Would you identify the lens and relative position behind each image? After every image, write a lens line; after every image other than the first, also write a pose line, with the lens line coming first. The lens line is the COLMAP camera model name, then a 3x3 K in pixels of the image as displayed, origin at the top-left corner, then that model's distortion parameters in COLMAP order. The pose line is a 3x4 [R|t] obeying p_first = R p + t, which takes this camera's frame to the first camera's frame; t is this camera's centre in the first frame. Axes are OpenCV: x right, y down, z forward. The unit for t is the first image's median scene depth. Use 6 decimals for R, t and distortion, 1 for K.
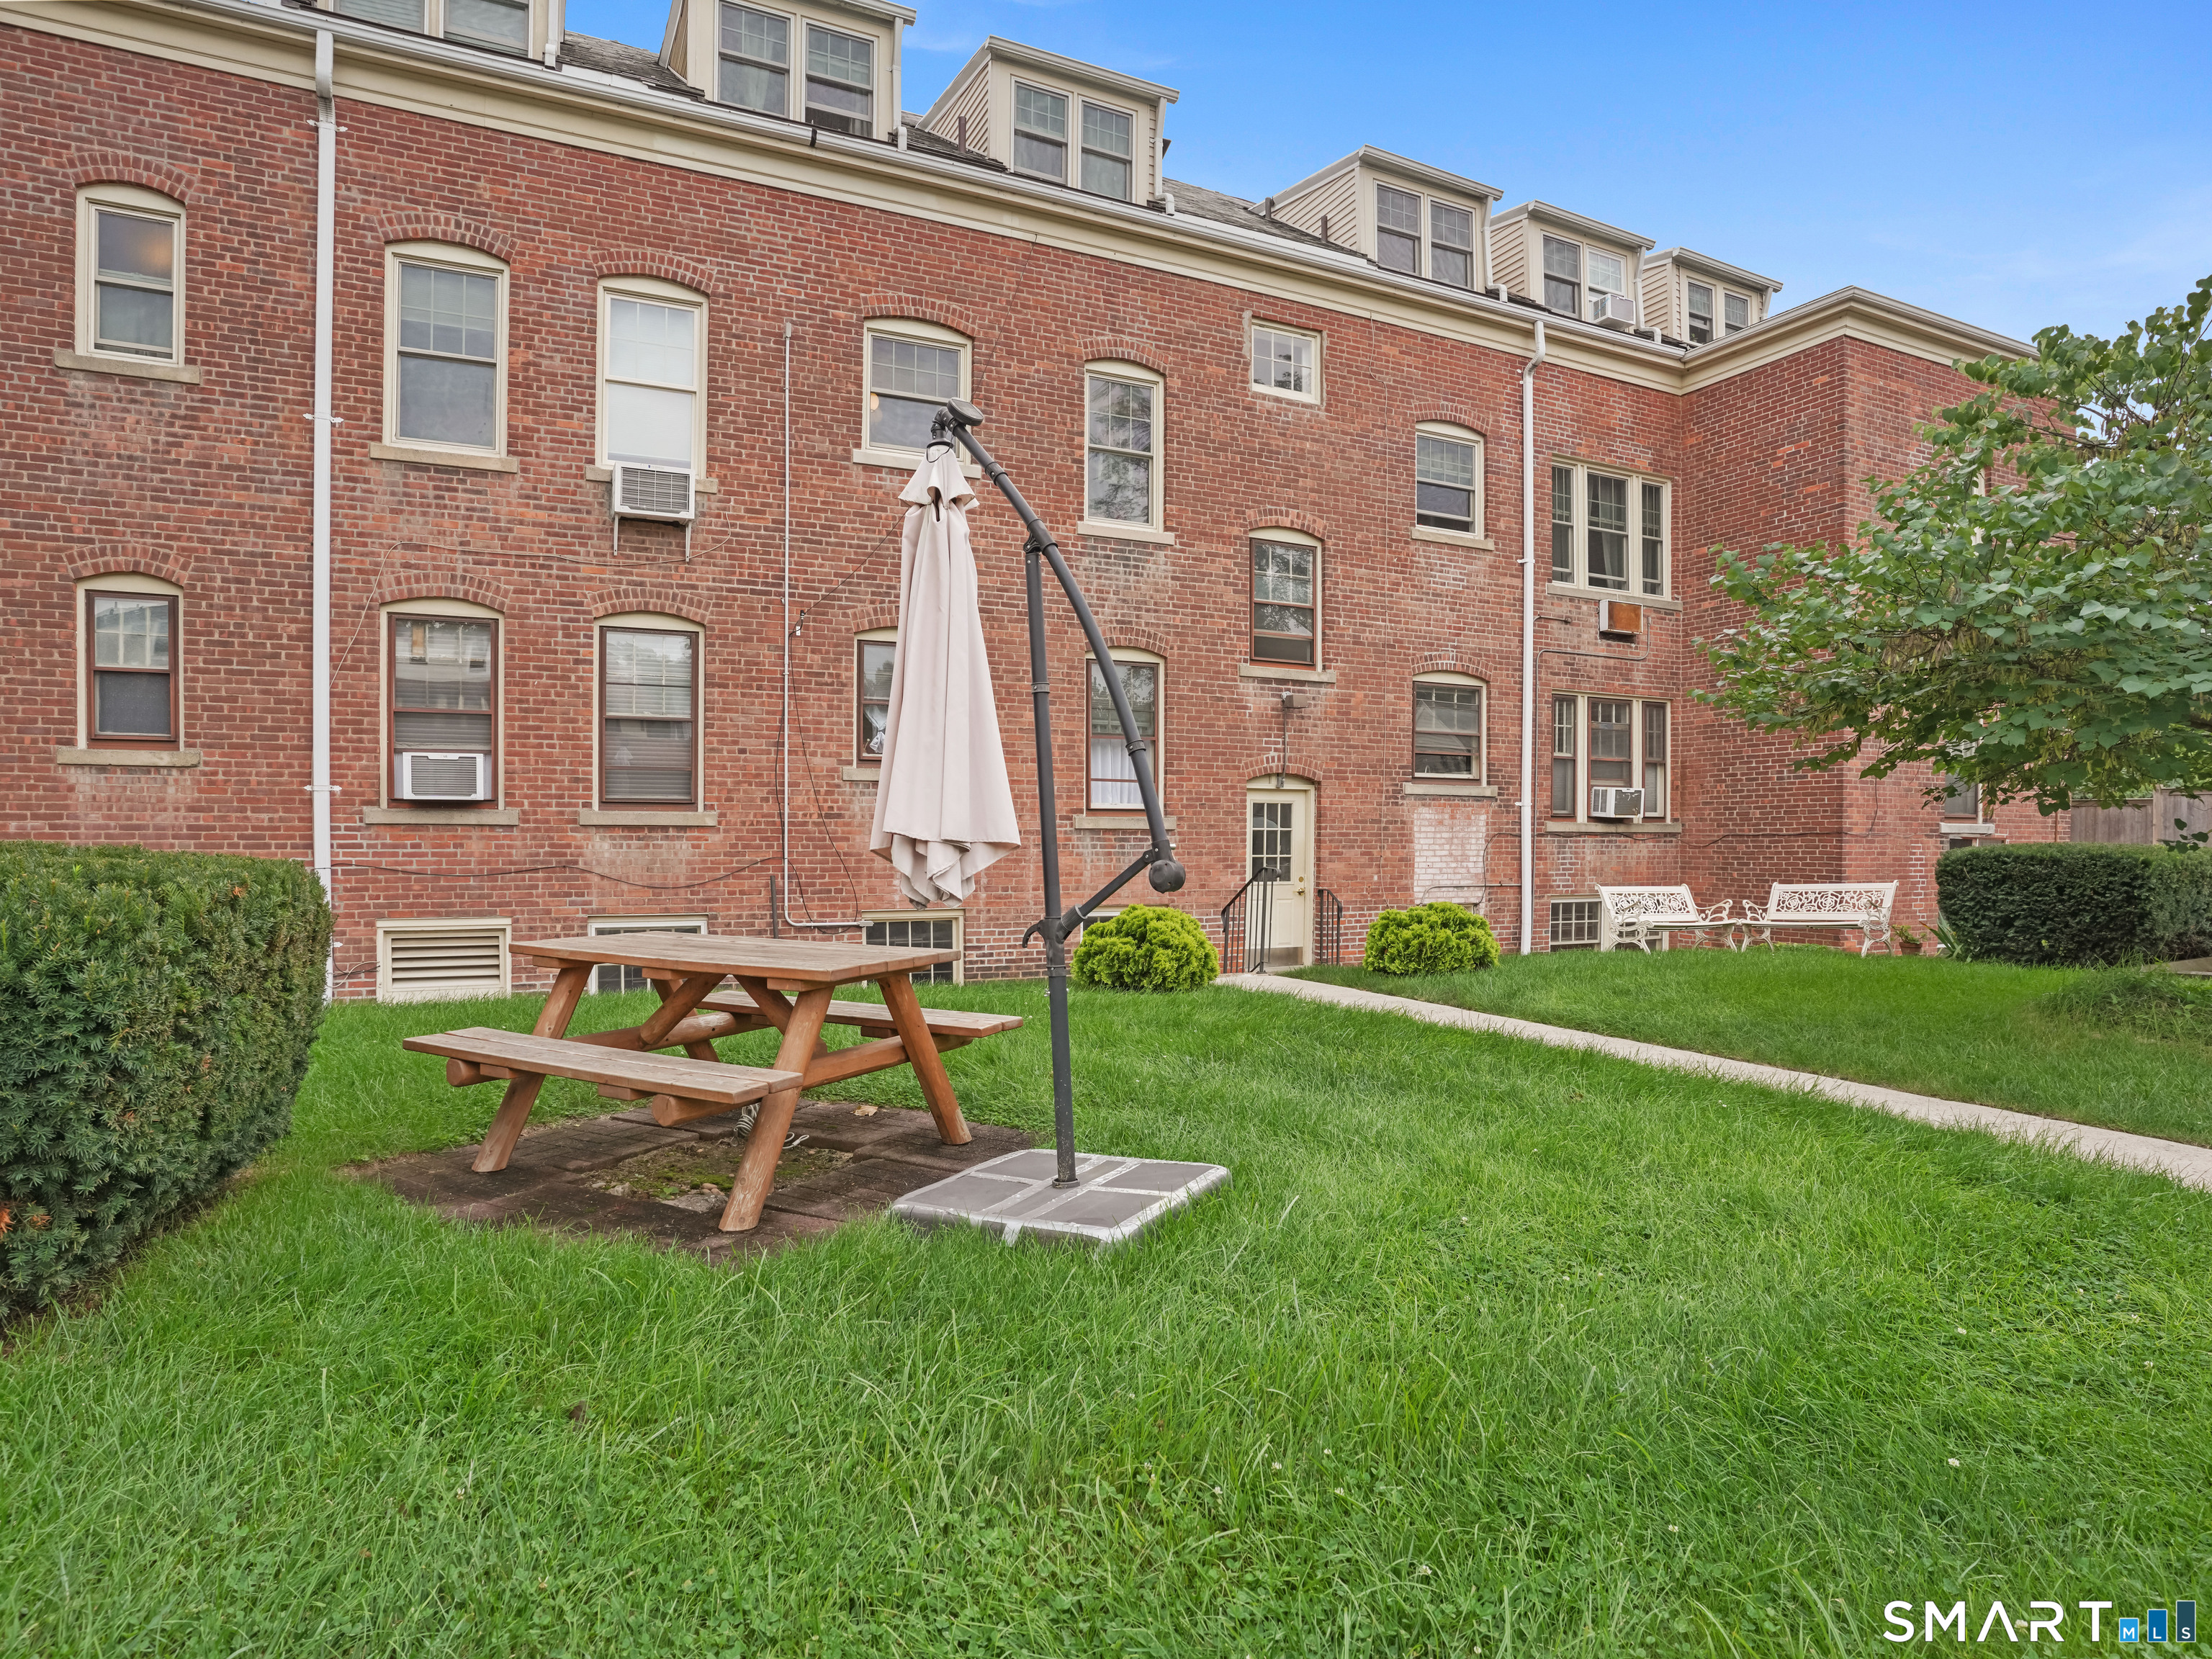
lens RADIAL K [[1229.6, 0, 1108.6], [0, 1229.6, 837.7], [0, 0, 1]] dist [-0.037996, 0.013254]
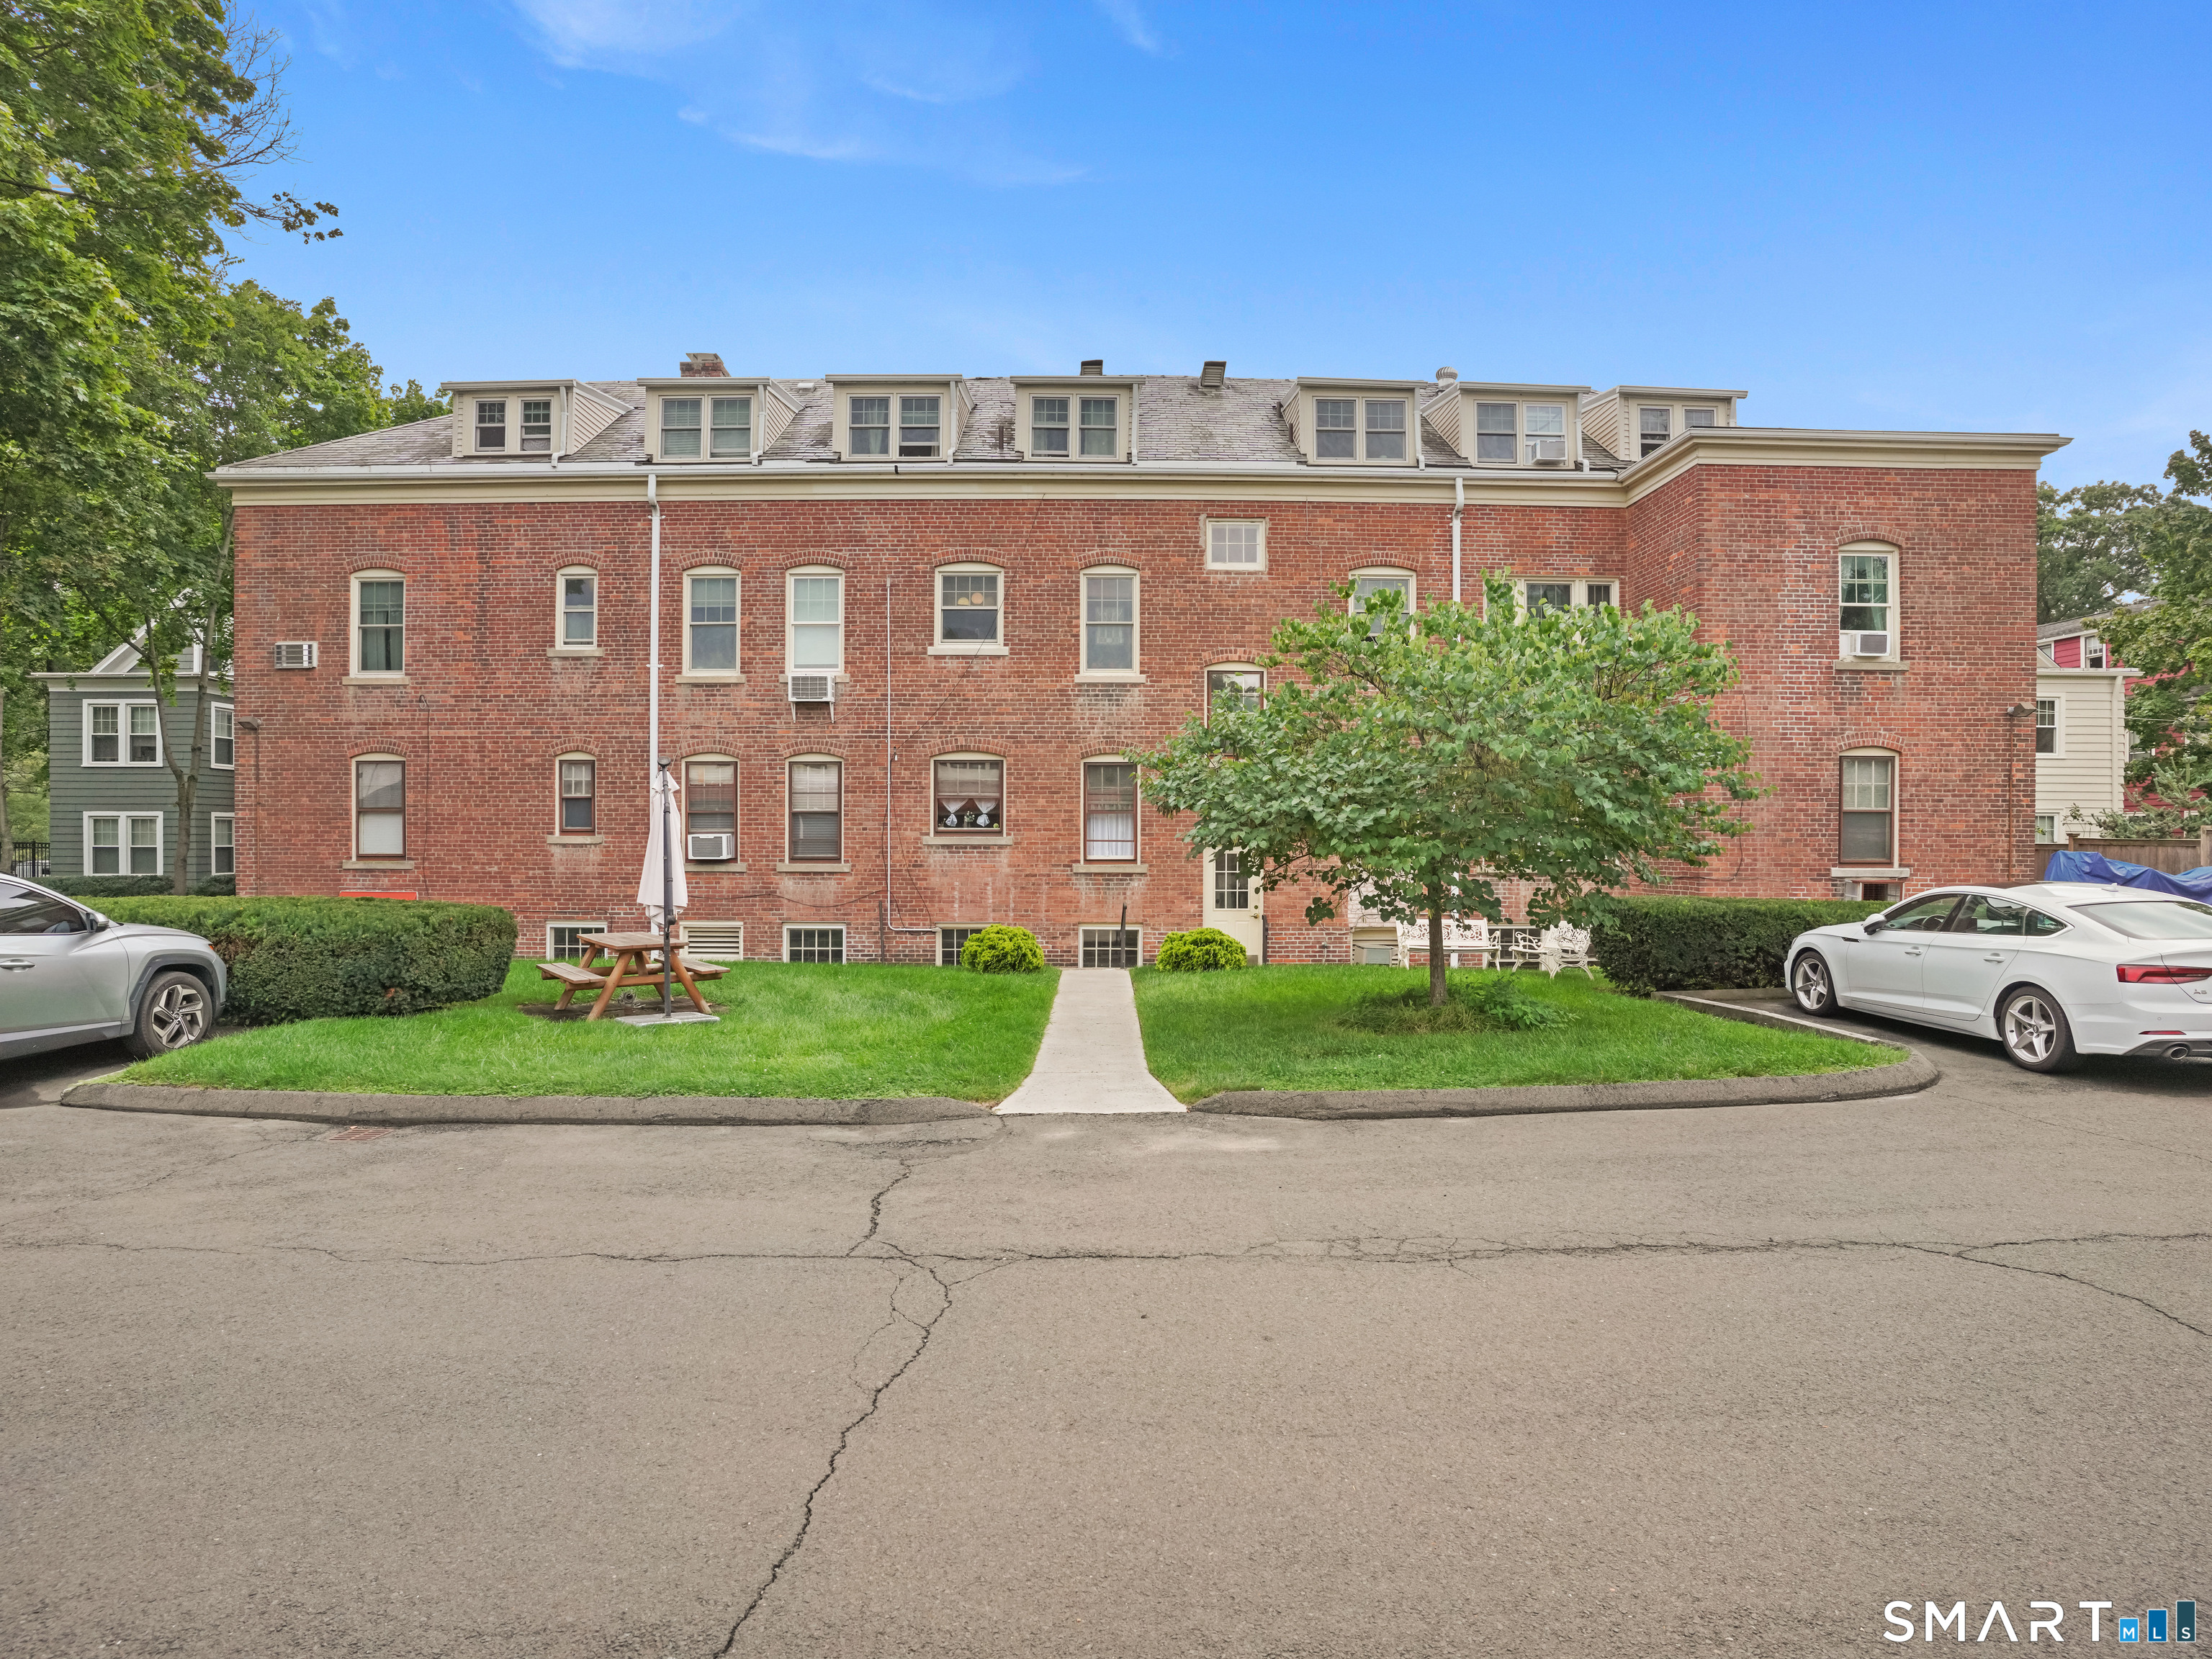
lens RADIAL K [[1189.2, 0, 1088.6], [0, 1189.2, 815.2], [0, 0, 1]] dist [-0.004289, 0.014200]
pose [[0.910658, -0.010869, -0.413018, 0.513357], [0.001256, 0.999722, -0.023540, -0.037107], [0.413159, 0.020919, 0.910419, -0.303084]]
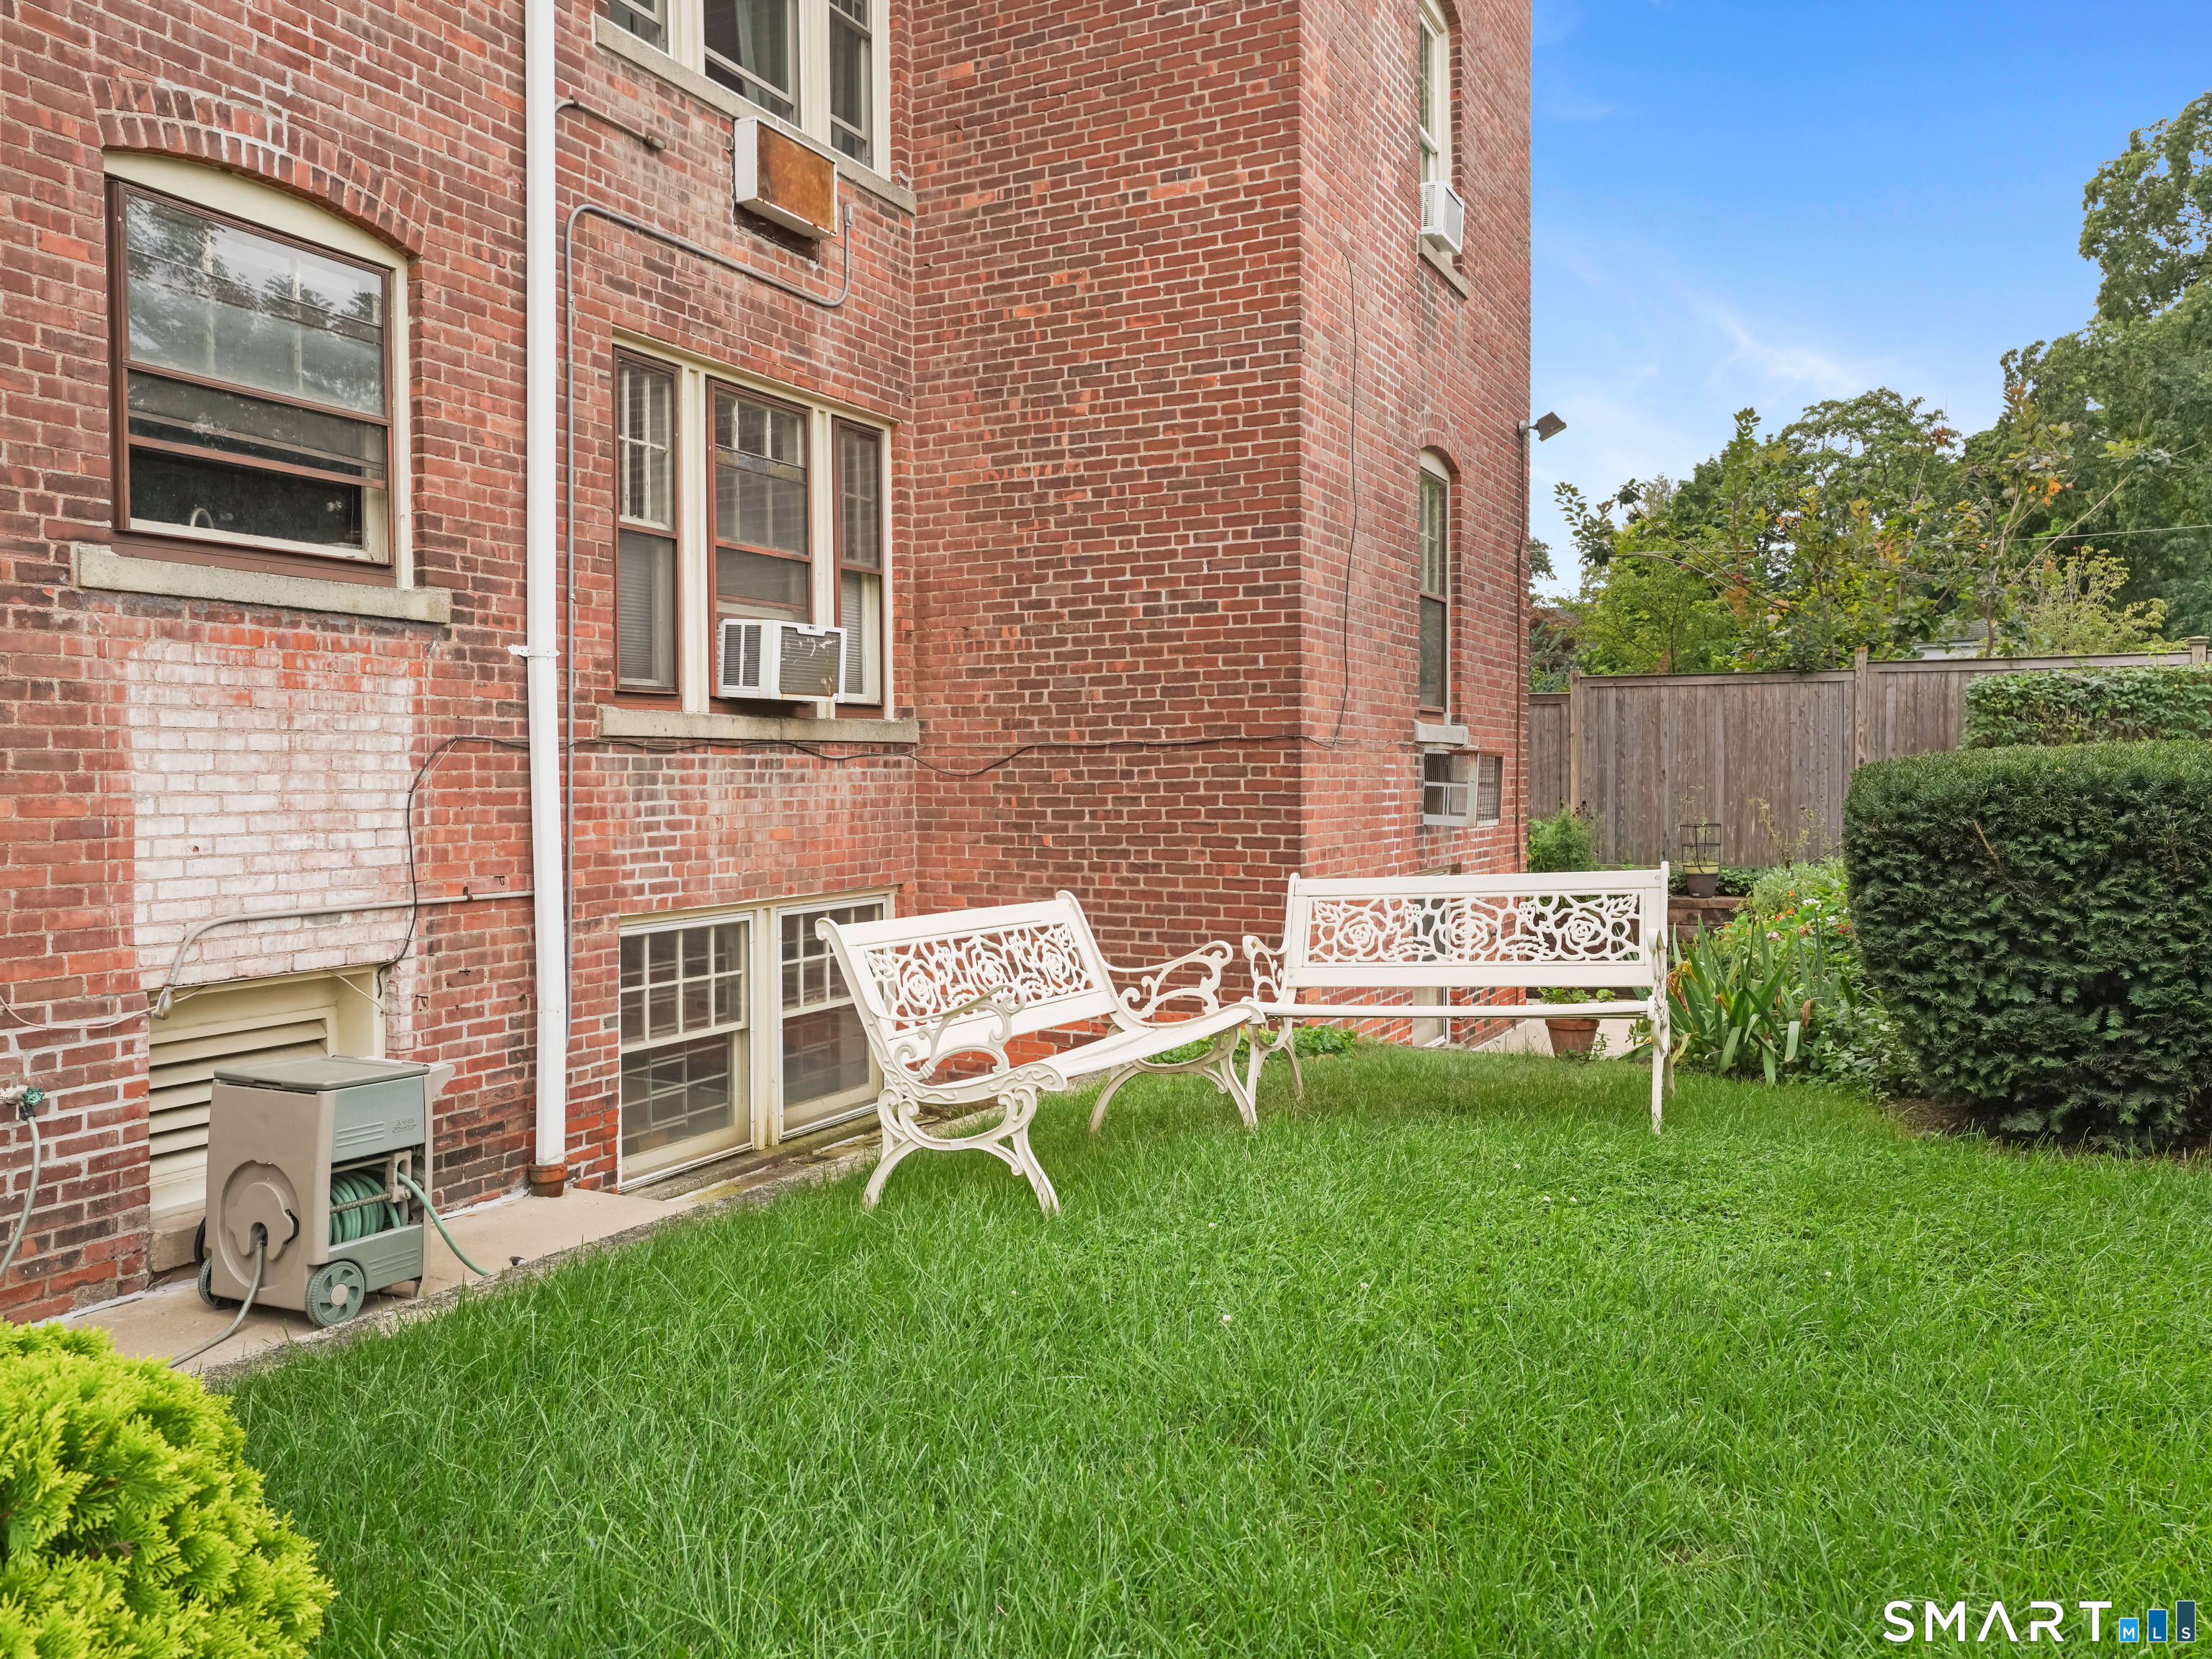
lens RADIAL K [[1657.5, 0, 1117.4], [0, 1657.5, 811.5], [0, 0, 1]] dist [-0.005970, 0.027755]
pose [[0.793890, -0.022226, 0.607656, 0.191570], [0.009452, 0.999662, 0.024216, 0.006921], [-0.607988, -0.013481, 0.793831, 0.549681]]
